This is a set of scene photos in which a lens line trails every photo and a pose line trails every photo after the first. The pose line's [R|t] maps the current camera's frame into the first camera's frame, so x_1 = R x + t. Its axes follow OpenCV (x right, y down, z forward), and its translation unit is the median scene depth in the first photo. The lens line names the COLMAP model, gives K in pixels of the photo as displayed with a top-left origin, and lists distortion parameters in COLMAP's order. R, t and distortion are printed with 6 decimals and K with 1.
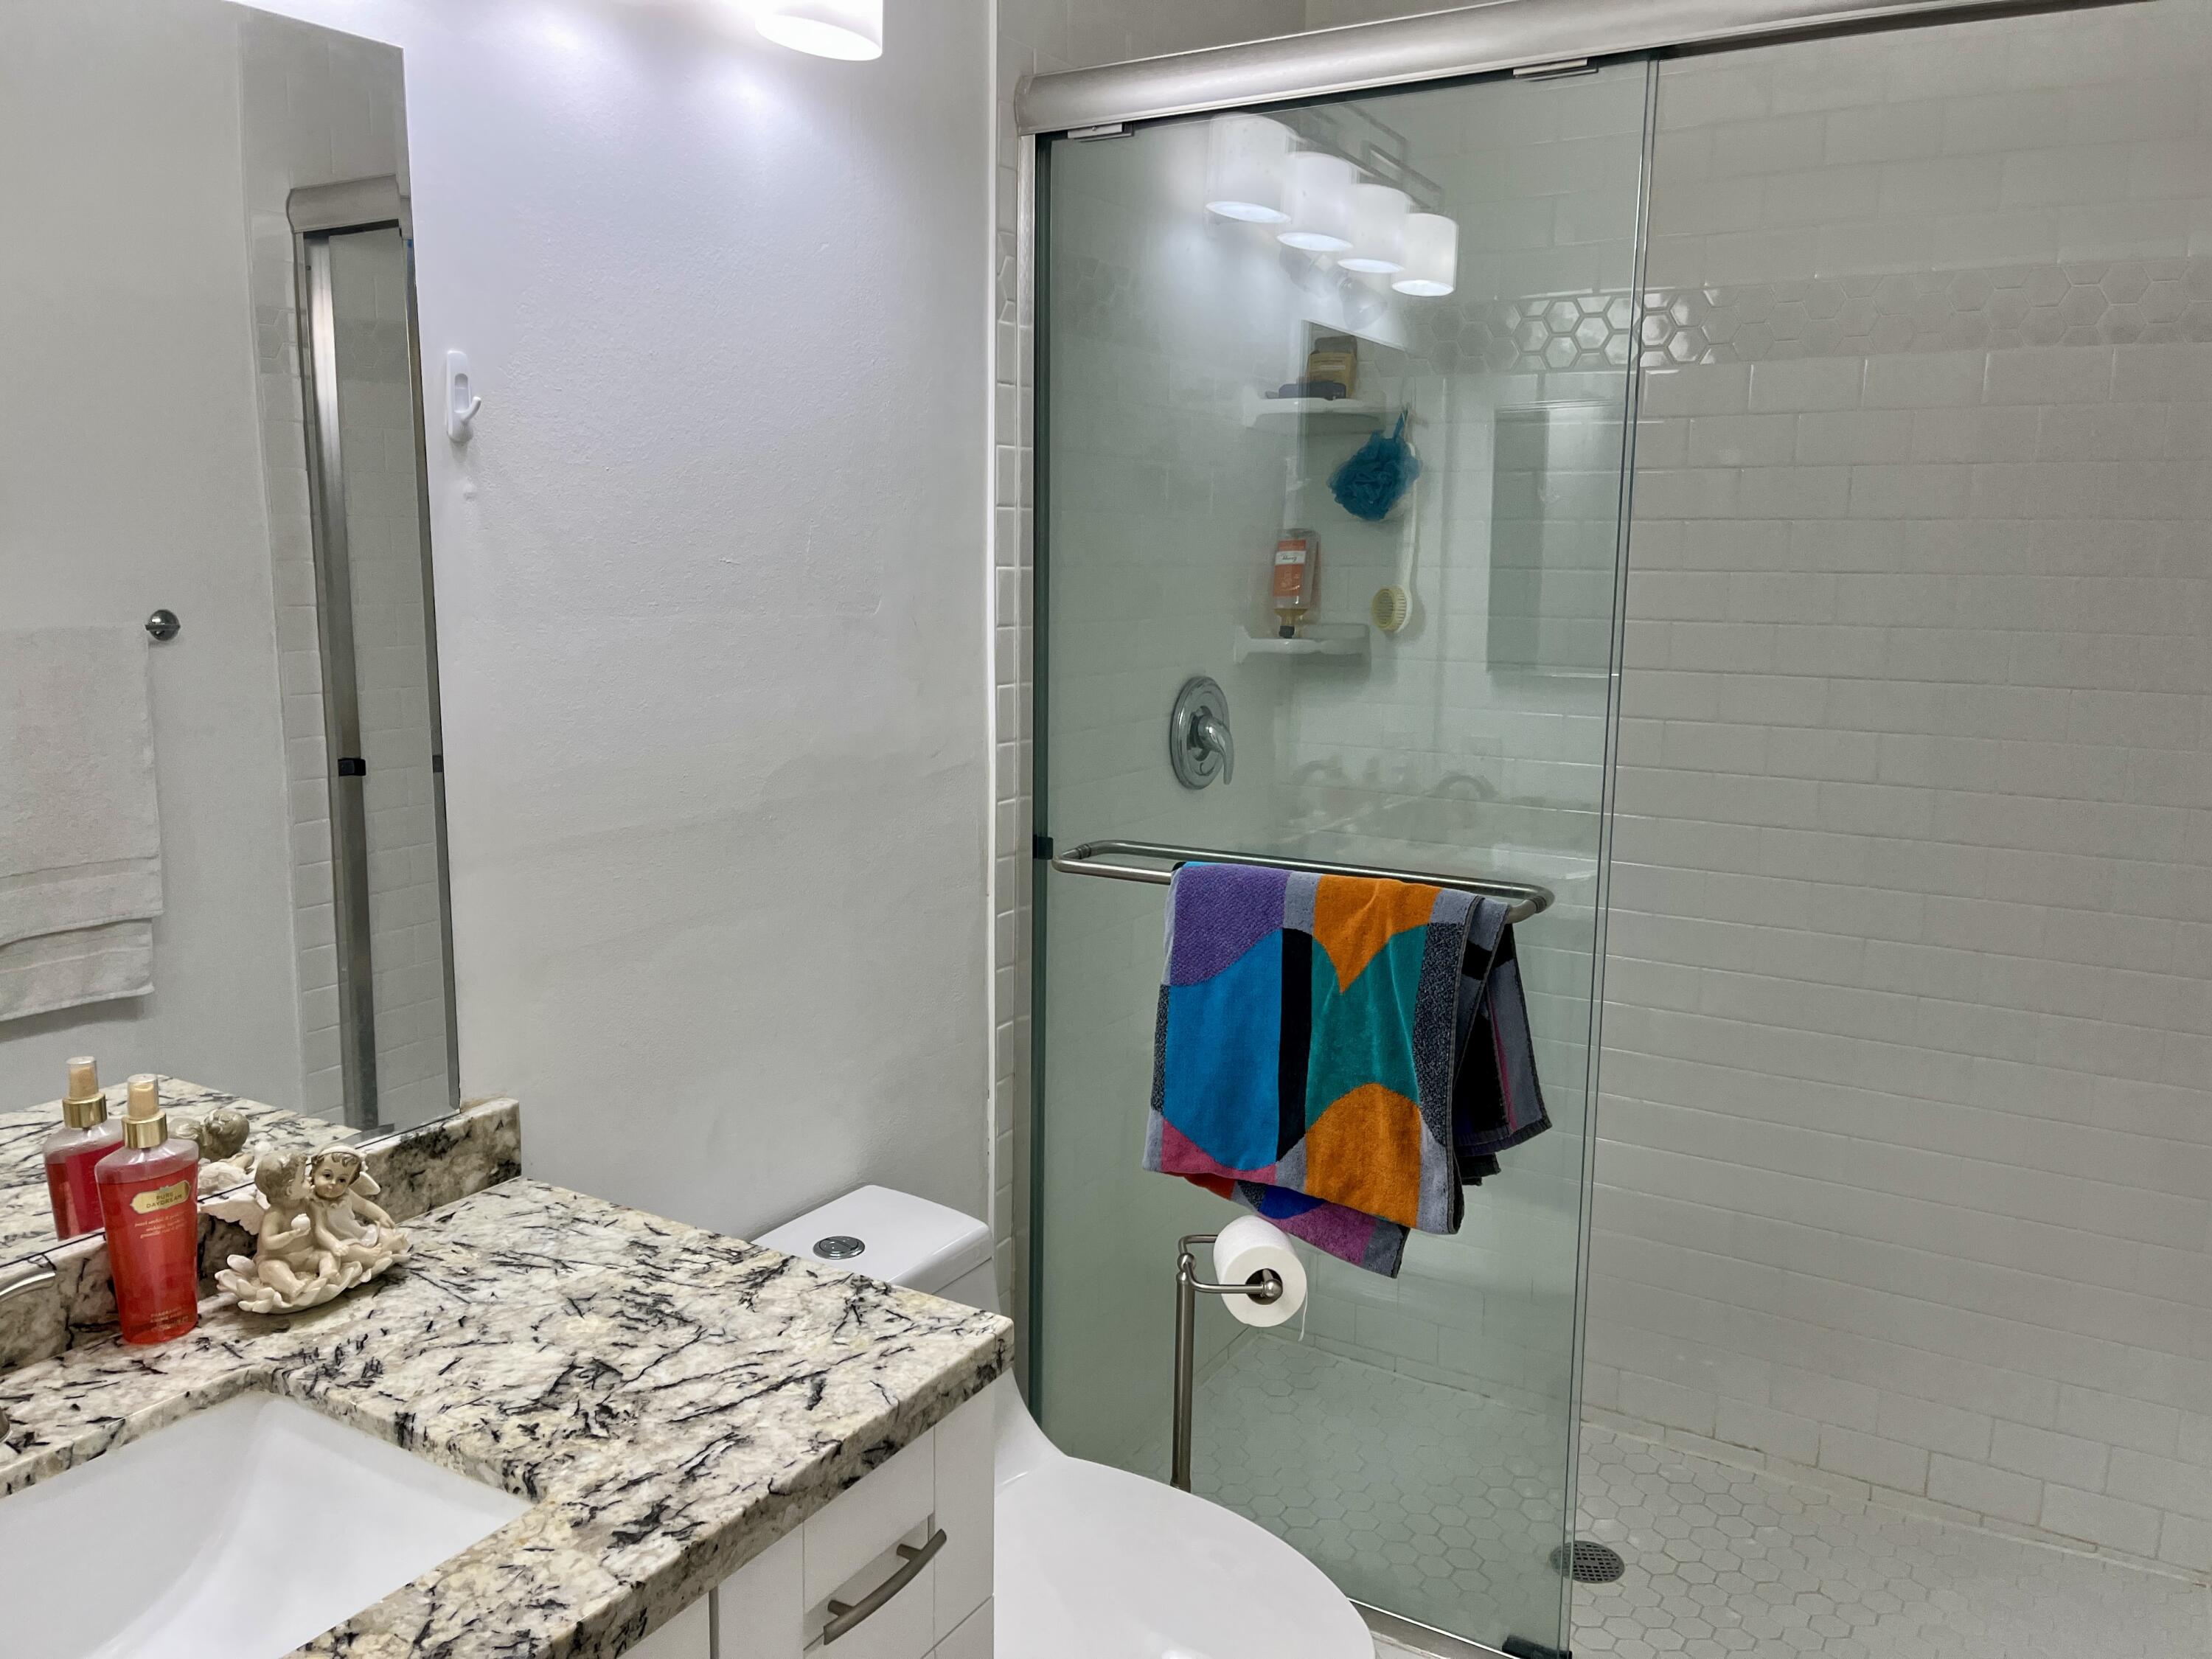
lens RADIAL K [[1685.1, 0, 1098.1], [0, 1685.1, 827.7], [0, 0, 1]] dist [0.048896, -0.048162]
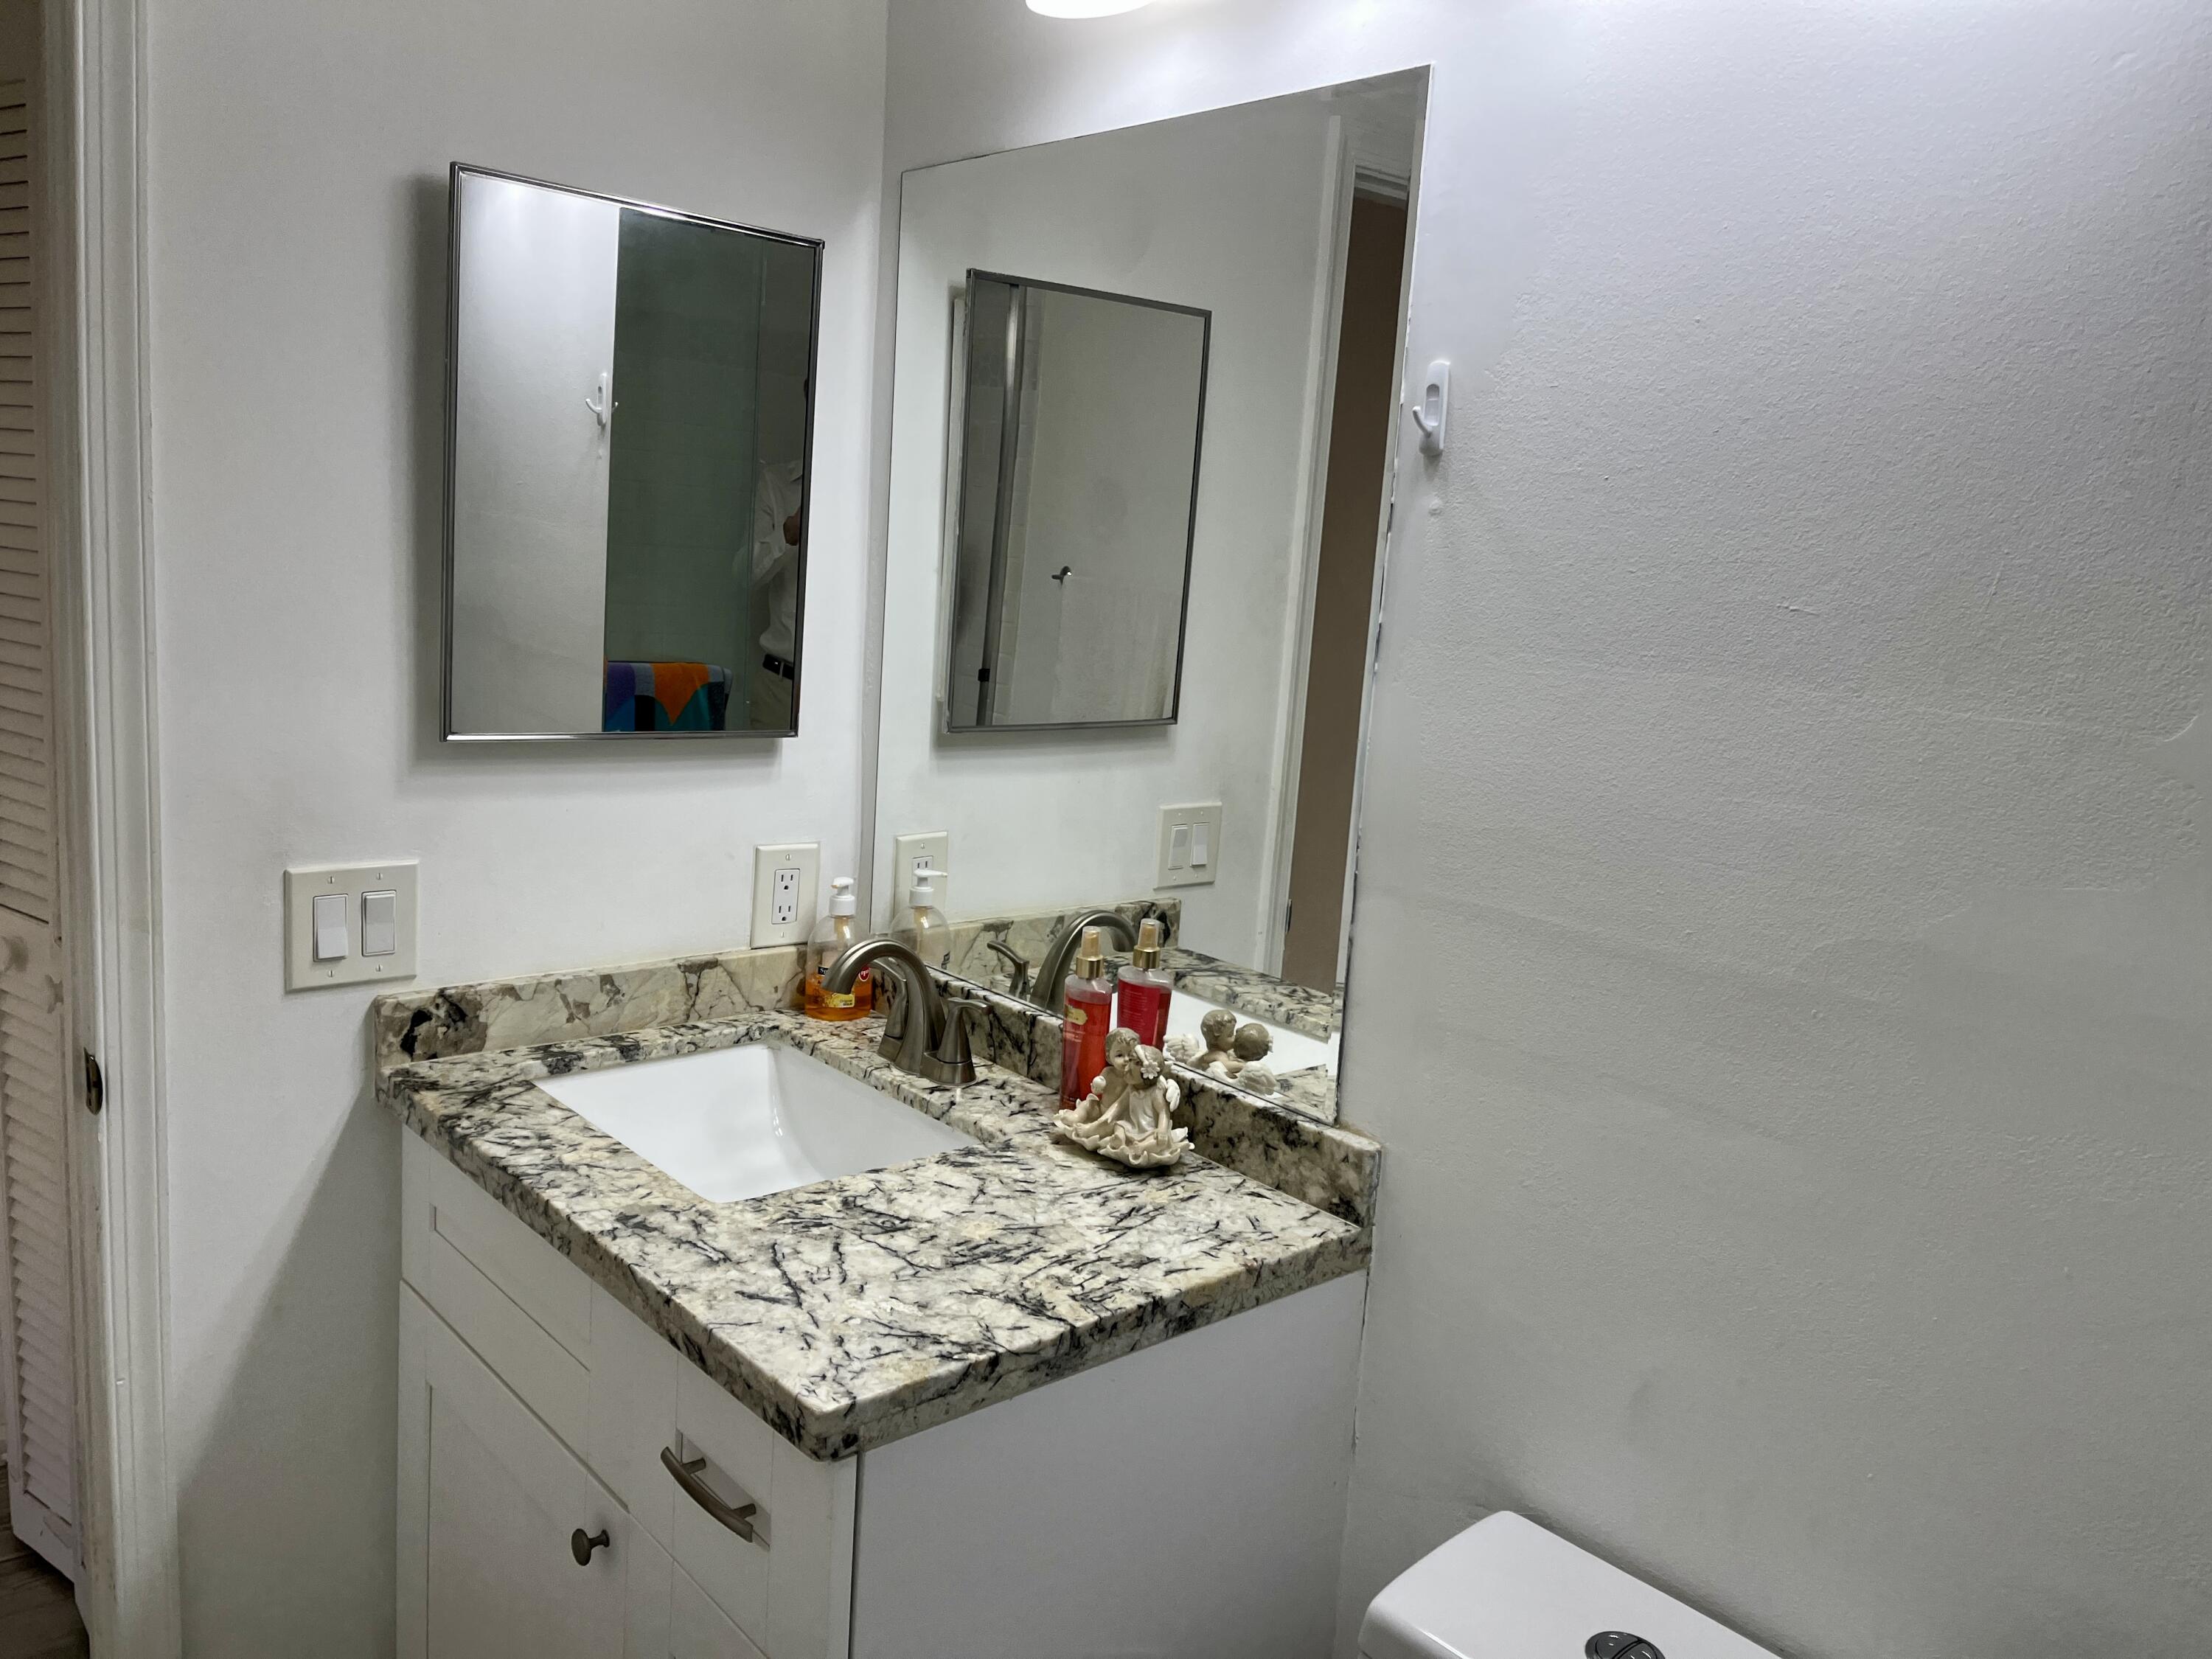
lens RADIAL K [[1685.1, 0, 1099.9], [0, 1685.1, 823.0], [0, 0, 1]] dist [0.048896, -0.048162]
pose [[-0.304113, 0.130645, -0.943635, 0.685480], [-0.222212, 0.953498, 0.203625, -0.205802], [0.926357, 0.271612, -0.260941, 1.274704]]
